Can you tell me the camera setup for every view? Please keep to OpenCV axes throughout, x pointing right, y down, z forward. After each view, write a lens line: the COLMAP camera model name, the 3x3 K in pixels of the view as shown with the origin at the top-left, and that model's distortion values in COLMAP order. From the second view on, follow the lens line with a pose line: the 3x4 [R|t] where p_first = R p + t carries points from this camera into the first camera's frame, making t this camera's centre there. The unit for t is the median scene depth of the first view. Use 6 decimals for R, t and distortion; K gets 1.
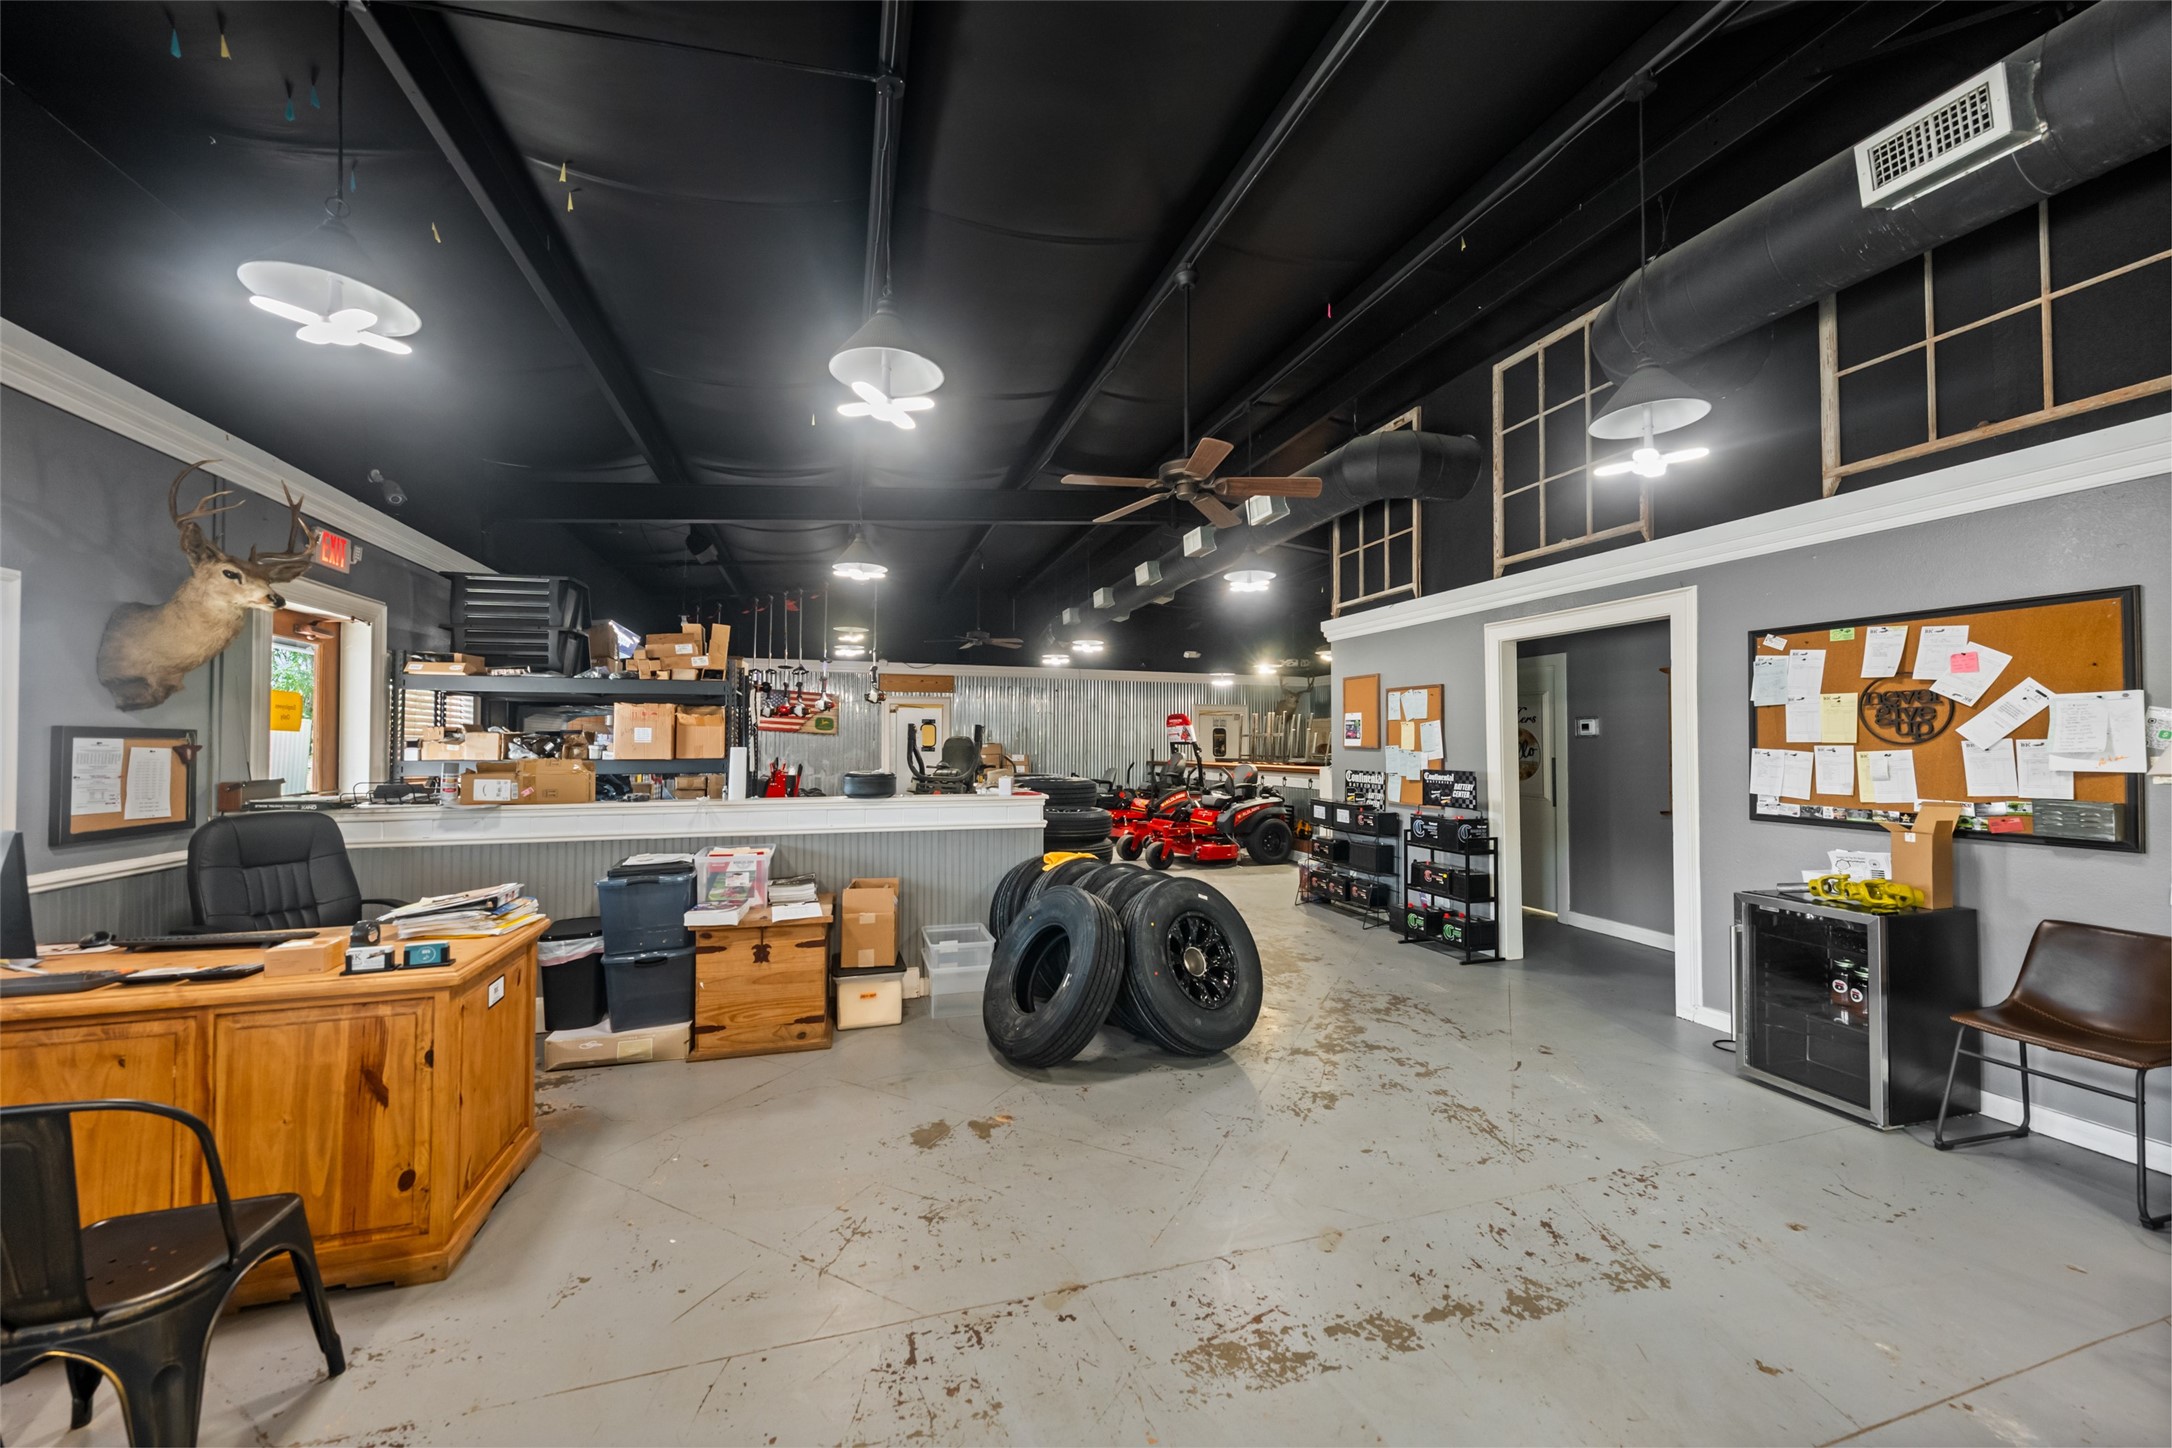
lens RADIAL K [[804.1, 0, 1080.6], [0, 804.1, 722.7], [0, 0, 1]] dist [-0.002560, -0.000212]
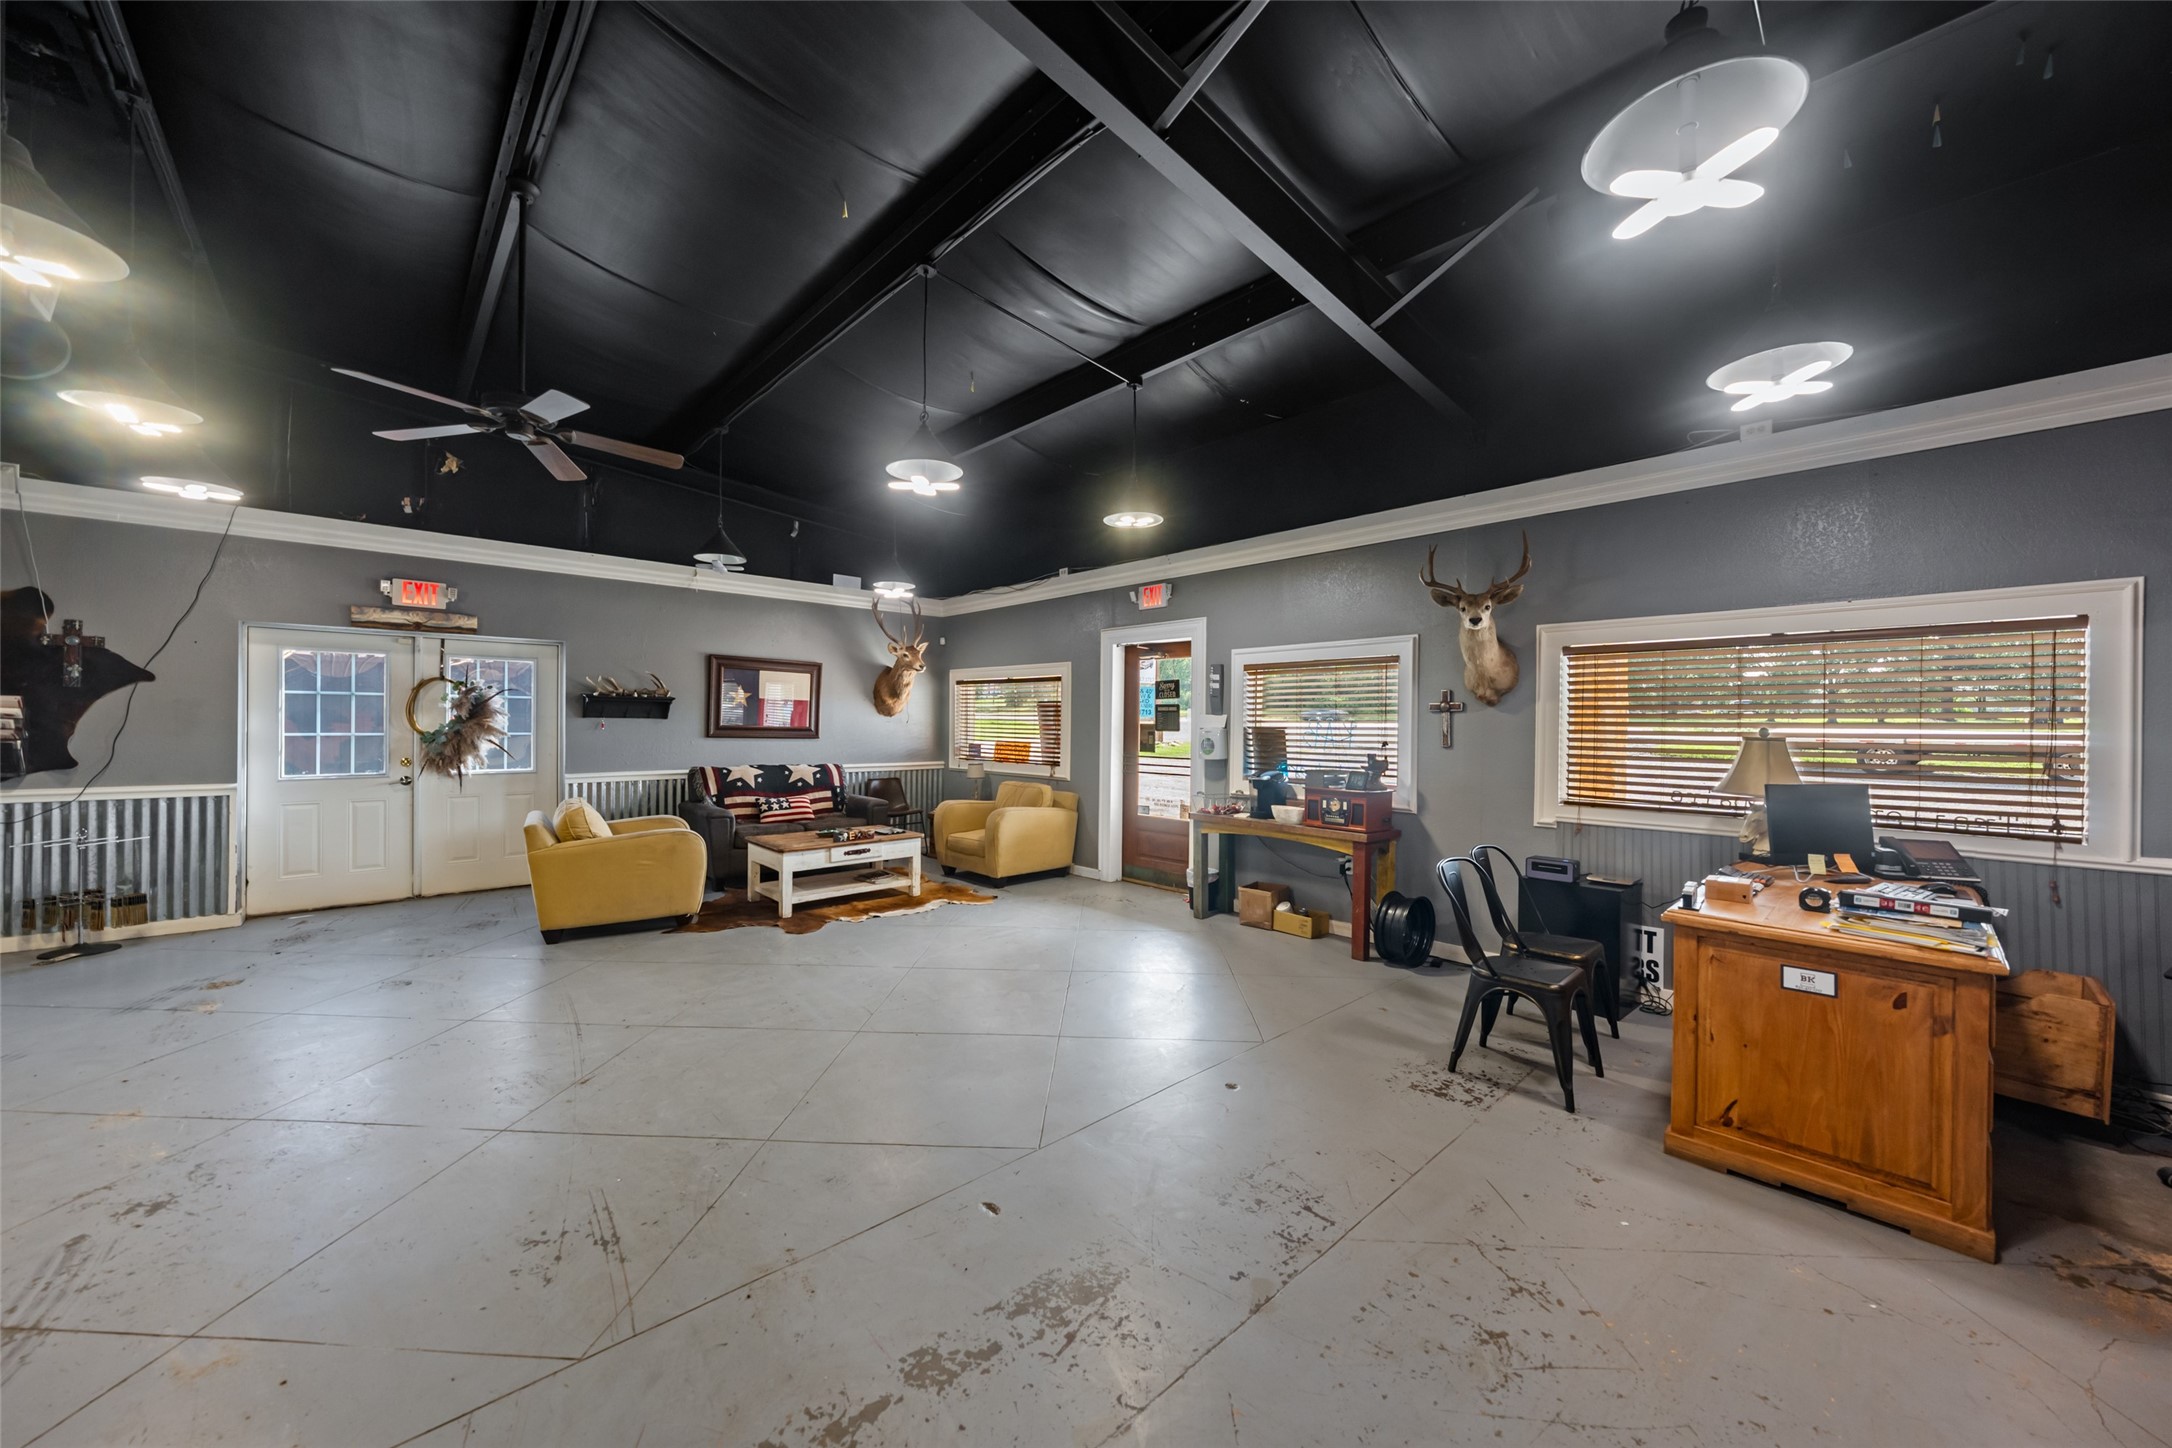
lens RADIAL K [[804.1, 0, 1080.6], [0, 804.1, 722.7], [0, 0, 1]] dist [-0.002560, -0.000212]
pose [[-0.904712, -0.013725, -0.425803, 0.343151], [-0.001310, 0.999566, -0.029435, 0.033825], [0.426023, -0.026072, -0.904337, 1.040547]]
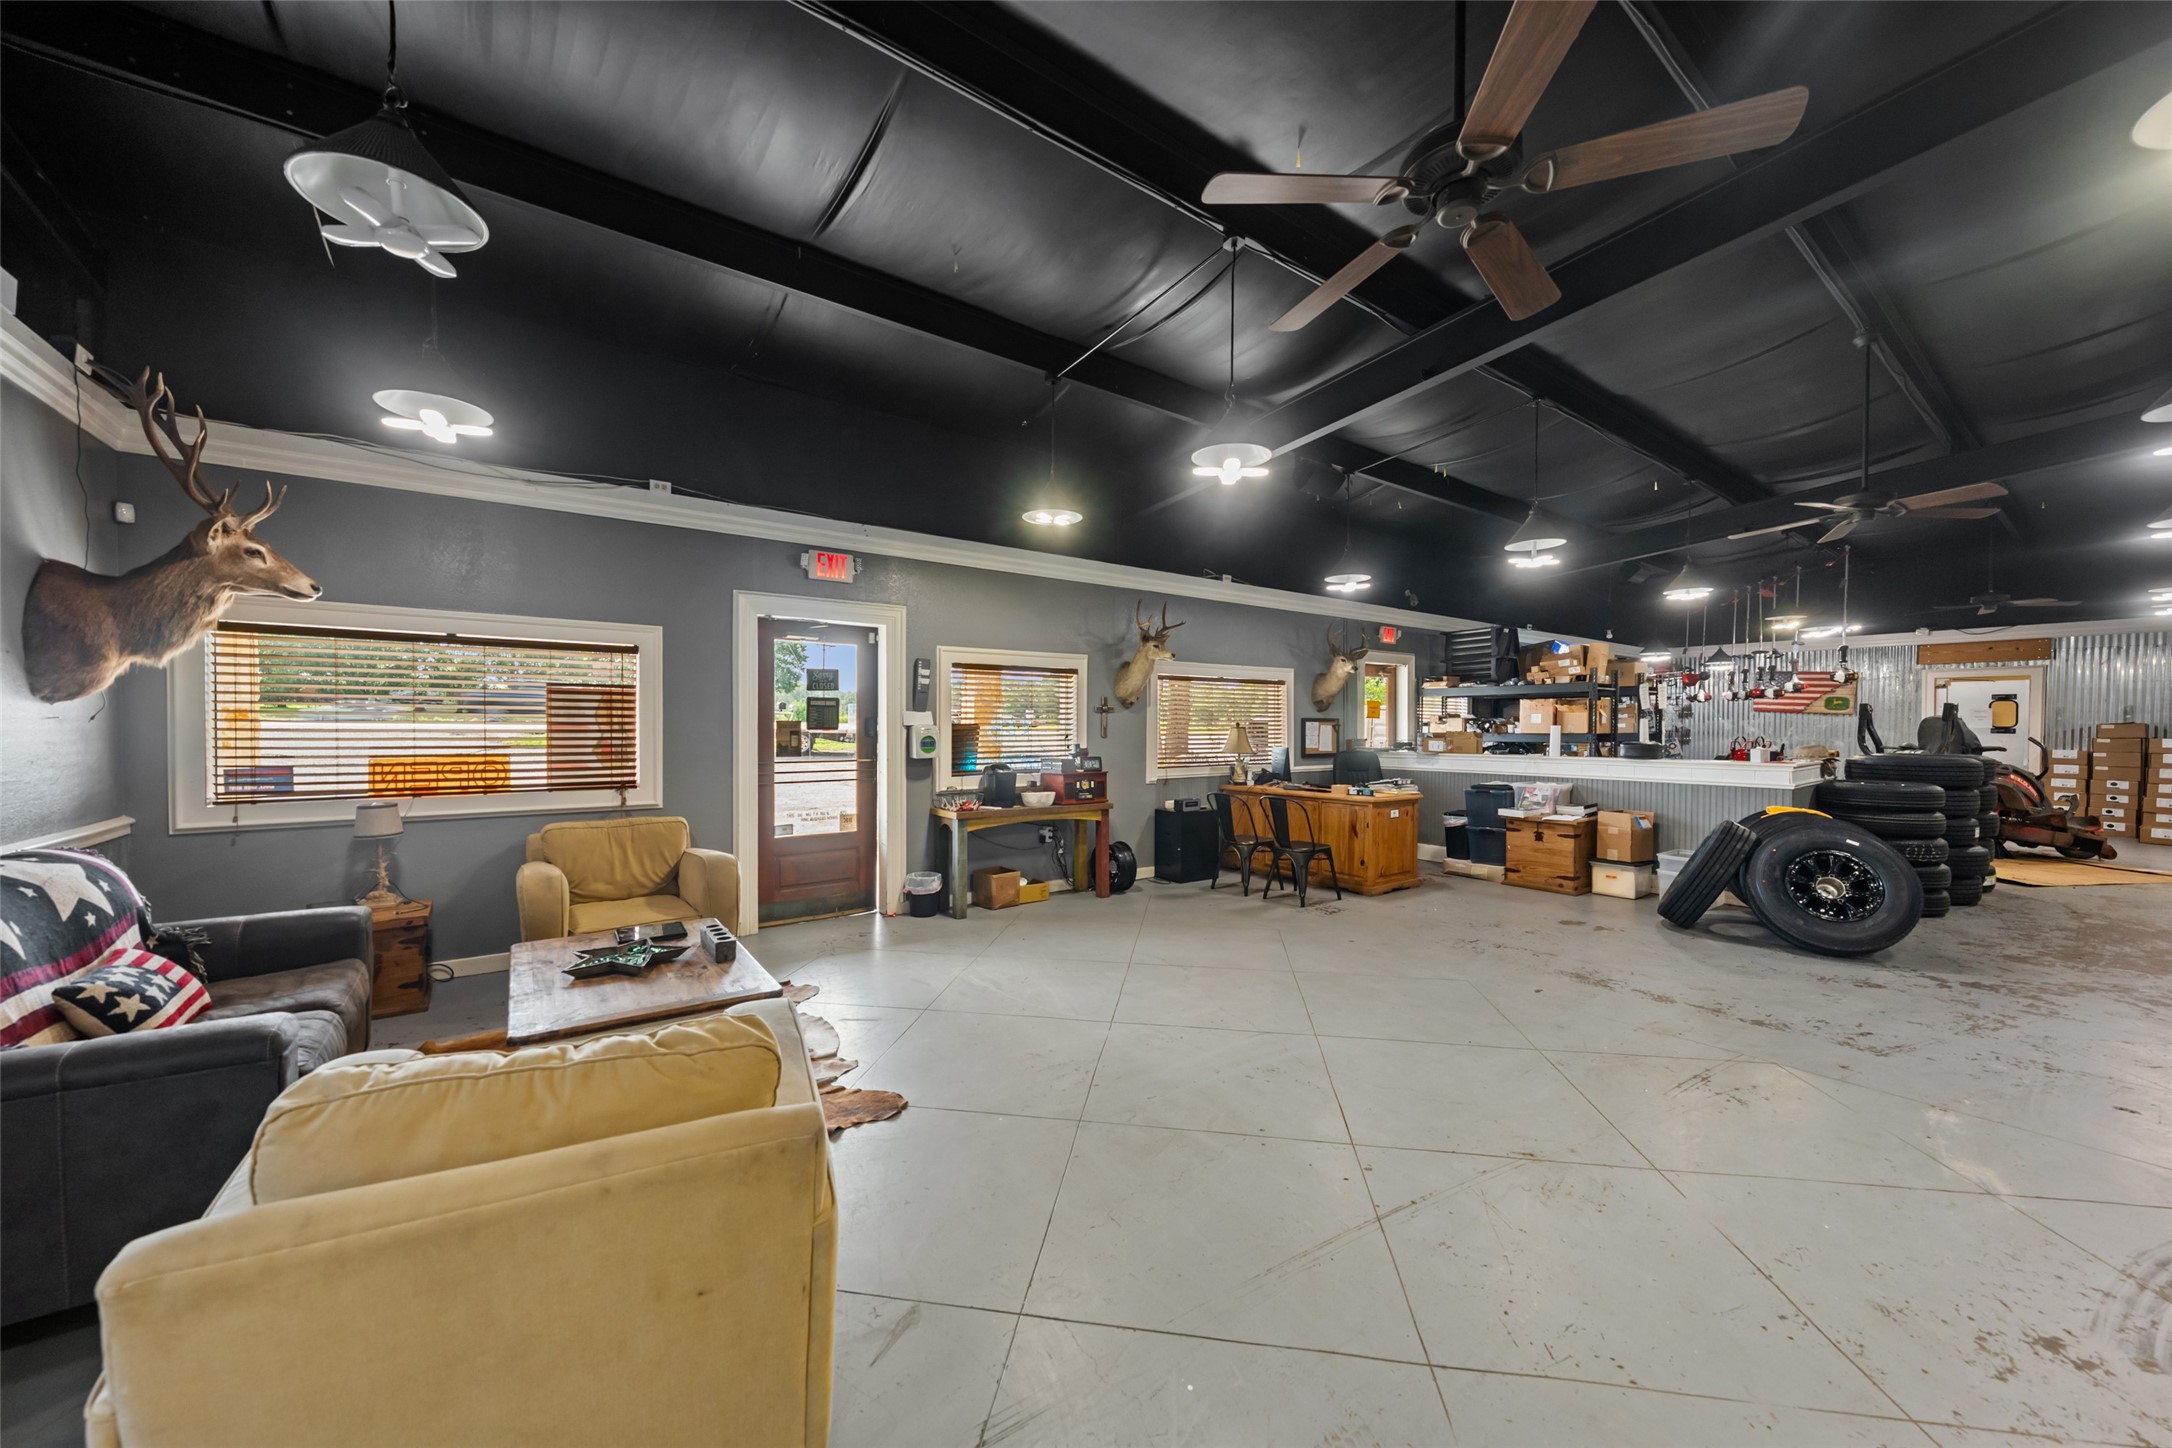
lens RADIAL K [[790.7, 0, 1097.8], [0, 790.7, 741.0], [0, 0, 1]] dist [-0.001504, 0.000064]
pose [[0.347454, 0.017749, -0.937529, 0.990047], [0.024871, 0.999295, 0.028135, -0.009754], [0.937367, -0.033093, 0.346767, -0.600615]]
